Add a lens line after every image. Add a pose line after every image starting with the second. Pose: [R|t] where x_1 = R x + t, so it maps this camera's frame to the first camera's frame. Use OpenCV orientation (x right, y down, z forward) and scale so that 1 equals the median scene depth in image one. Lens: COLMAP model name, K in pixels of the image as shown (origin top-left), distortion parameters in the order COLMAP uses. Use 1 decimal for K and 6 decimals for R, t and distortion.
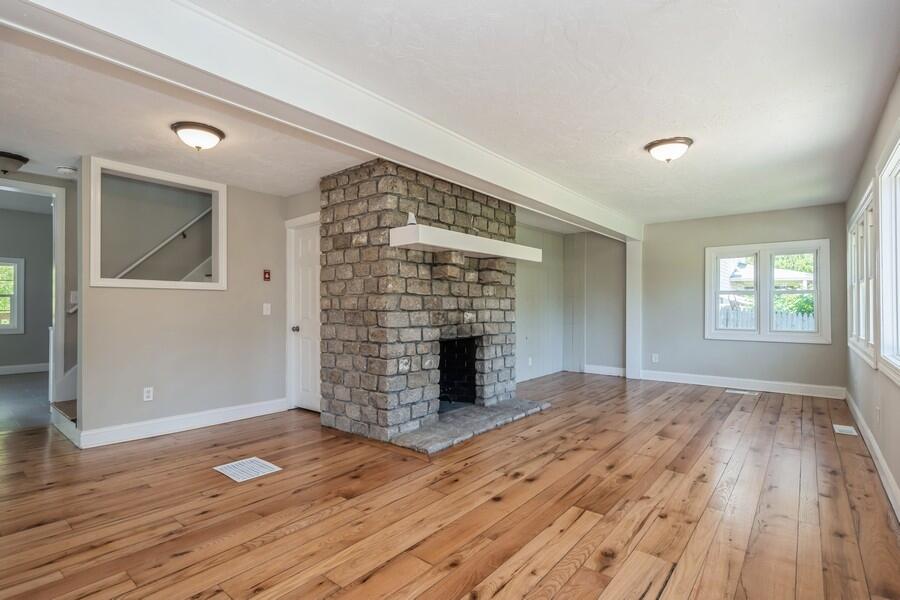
lens RADIAL K [[438.4, 0, 445.7], [0, 438.4, 303.8], [0, 0, 1]] dist [0.018970, 0.000700]
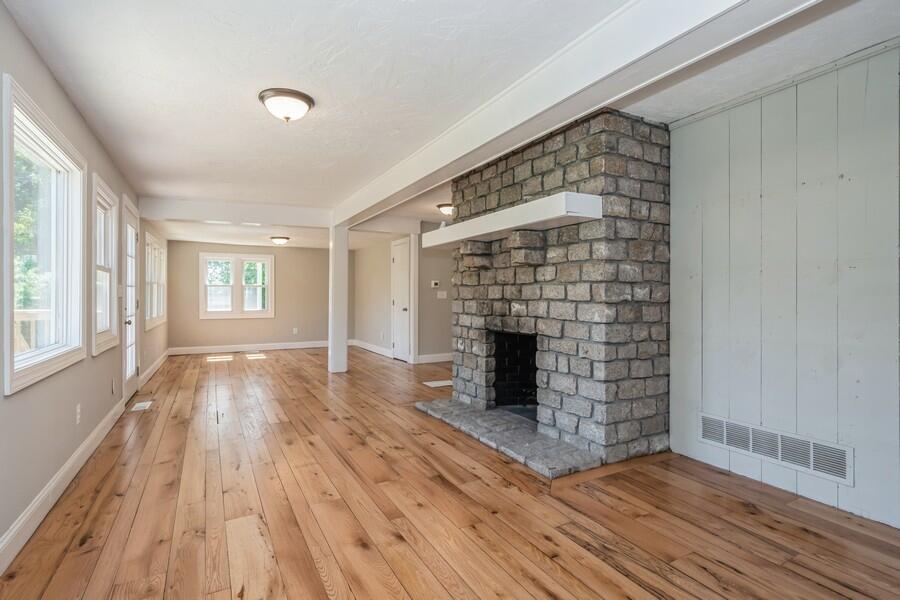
lens RADIAL K [[438.4, 0, 446.2], [0, 438.4, 295.3], [0, 0, 1]] dist [0.018970, 0.000700]
pose [[-0.372857, -0.000594, -0.927889, 0.912681], [0.007298, 0.999967, -0.003573, 0.007515], [0.927860, -0.008104, -0.372840, 1.244740]]
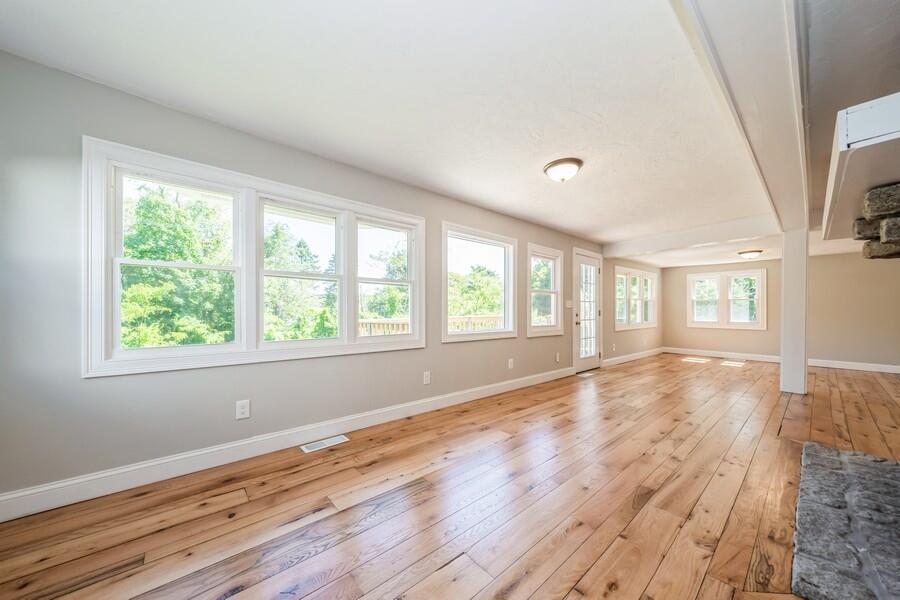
lens RADIAL K [[315.5, 0, 449.2], [0, 315.5, 309.5], [0, 0, 1]] dist [-0.000003, 0.000089]
pose [[-0.986119, -0.001292, 0.166033, 0.525527], [-0.003265, 0.999927, -0.011611, 0.024099], [-0.166006, -0.011992, -0.986052, 1.475191]]
